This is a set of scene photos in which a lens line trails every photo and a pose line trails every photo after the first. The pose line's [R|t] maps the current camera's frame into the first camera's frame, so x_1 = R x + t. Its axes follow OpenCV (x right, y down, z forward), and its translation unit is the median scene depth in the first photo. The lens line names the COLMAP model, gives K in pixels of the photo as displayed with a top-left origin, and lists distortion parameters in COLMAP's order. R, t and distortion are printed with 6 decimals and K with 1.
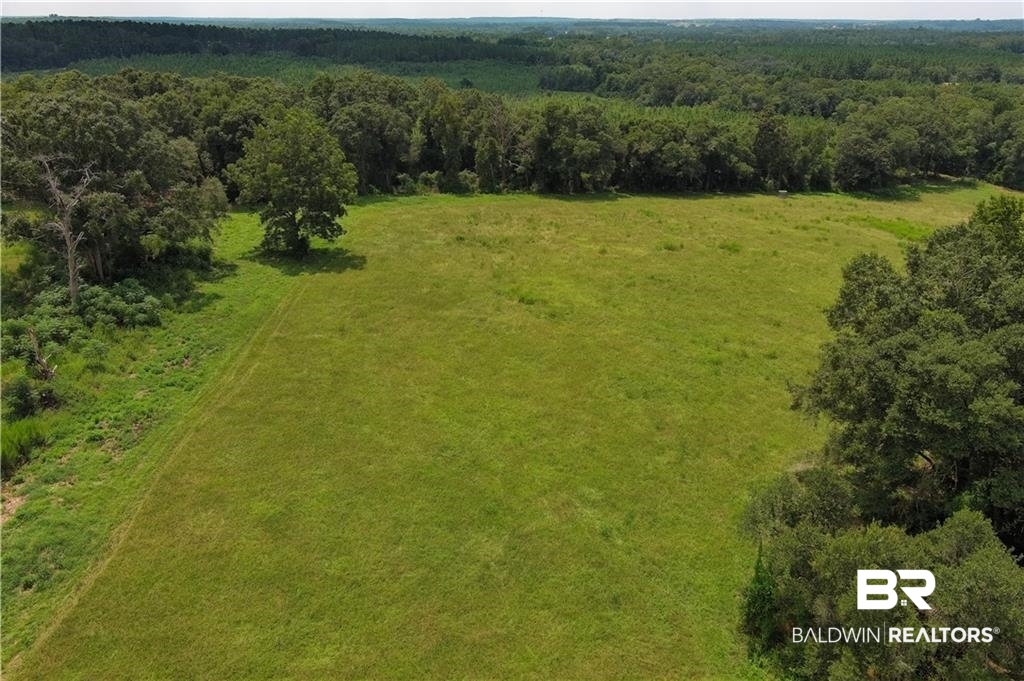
lens RADIAL K [[789.4, 0, 508.5], [0, 789.4, 340.4], [0, 0, 1]] dist [0.008166, -0.006712]
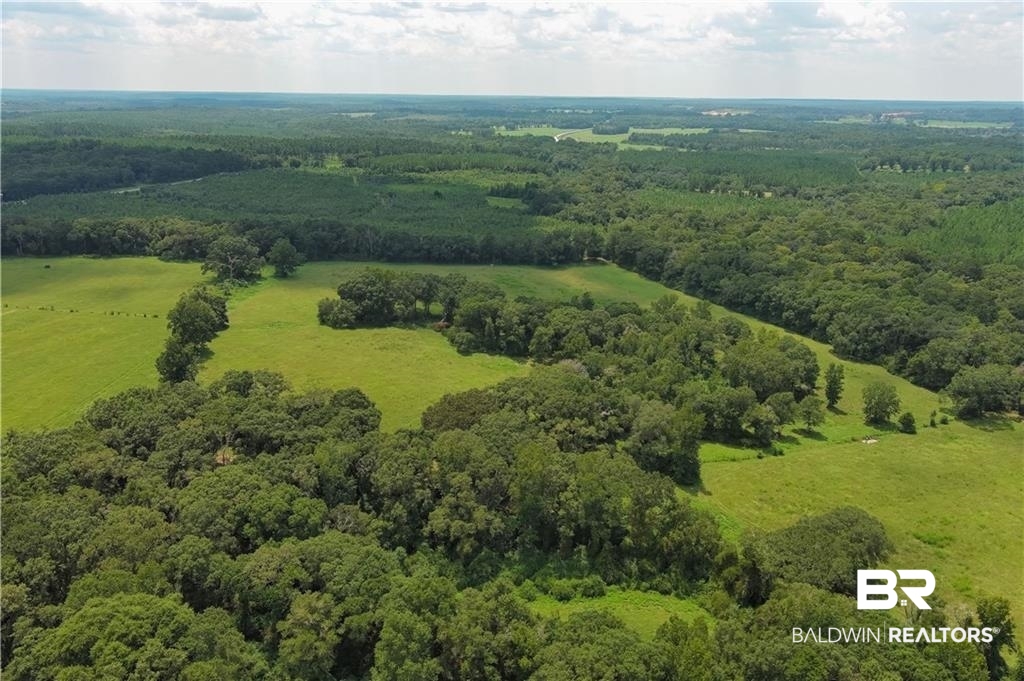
lens RADIAL K [[777.3, 0, 508.7], [0, 777.3, 347.3], [0, 0, 1]] dist [0.003617, -0.001359]
pose [[0.995425, 0.038356, -0.087509, 0.714783], [-0.044501, 0.996597, -0.069383, 0.274317], [0.084550, 0.072960, 0.993745, -1.613978]]
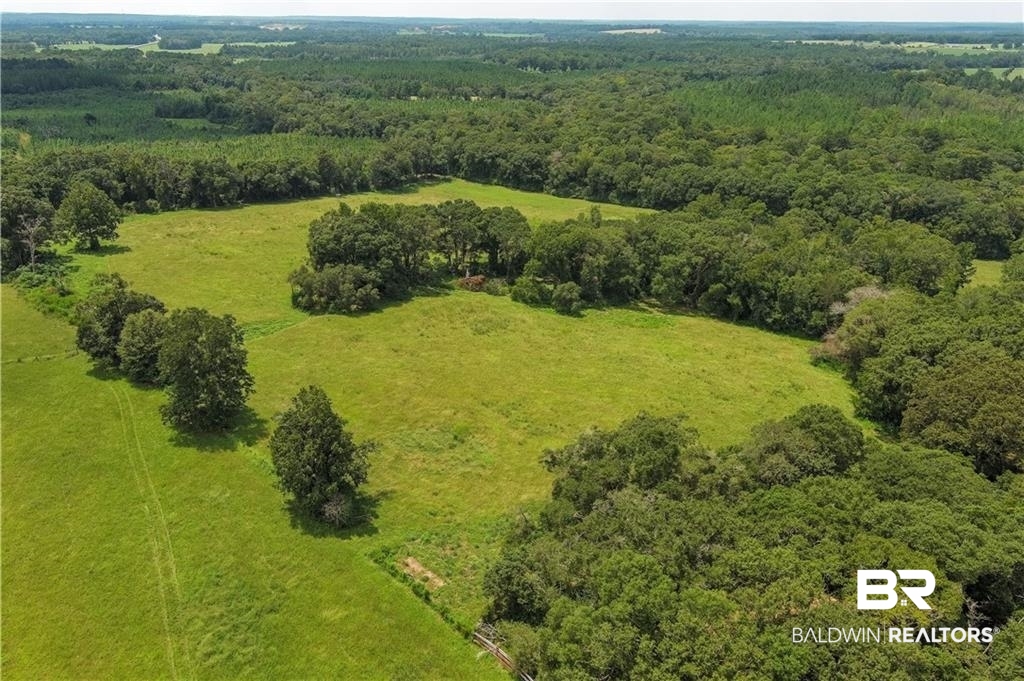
lens RADIAL K [[784.3, 0, 512.0], [0, 784.3, 340.5], [0, 0, 1]] dist [0.008693, -0.007930]
pose [[0.890932, -0.165810, 0.422785, -0.125222], [0.162694, 0.985707, 0.043735, 0.142379], [-0.423994, 0.029819, 0.905174, -0.880375]]
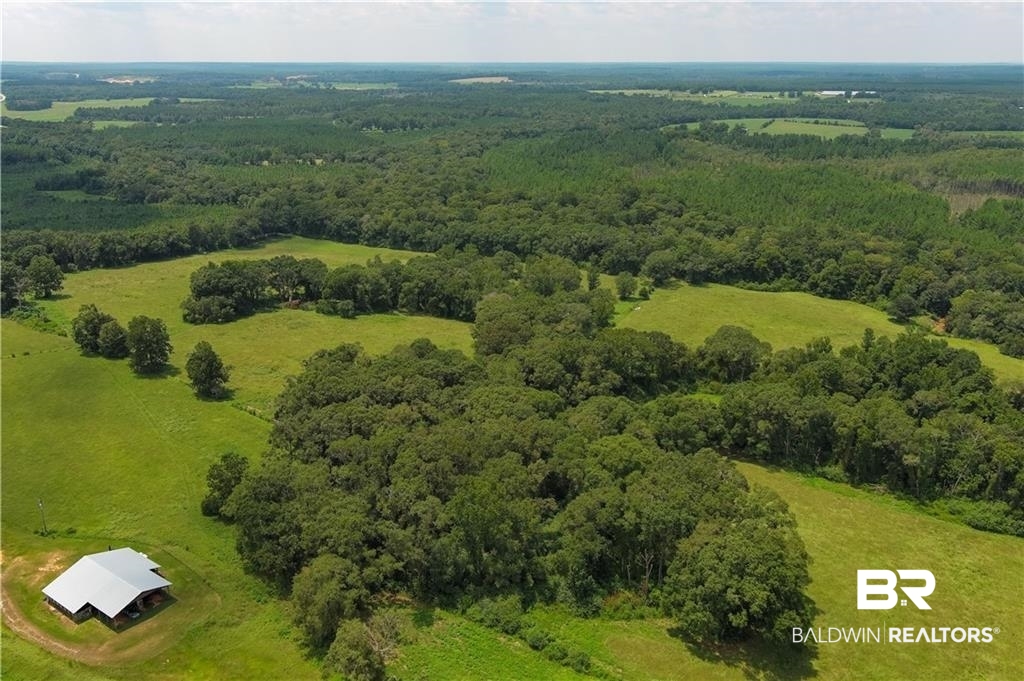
lens RADIAL K [[789.4, 0, 508.5], [0, 789.4, 340.4], [0, 0, 1]] dist [0.008166, -0.006712]
pose [[0.806240, -0.197570, 0.557623, -0.376168], [0.222034, 0.974735, 0.024328, 0.268988], [-0.548341, 0.104197, 0.829738, -1.805229]]
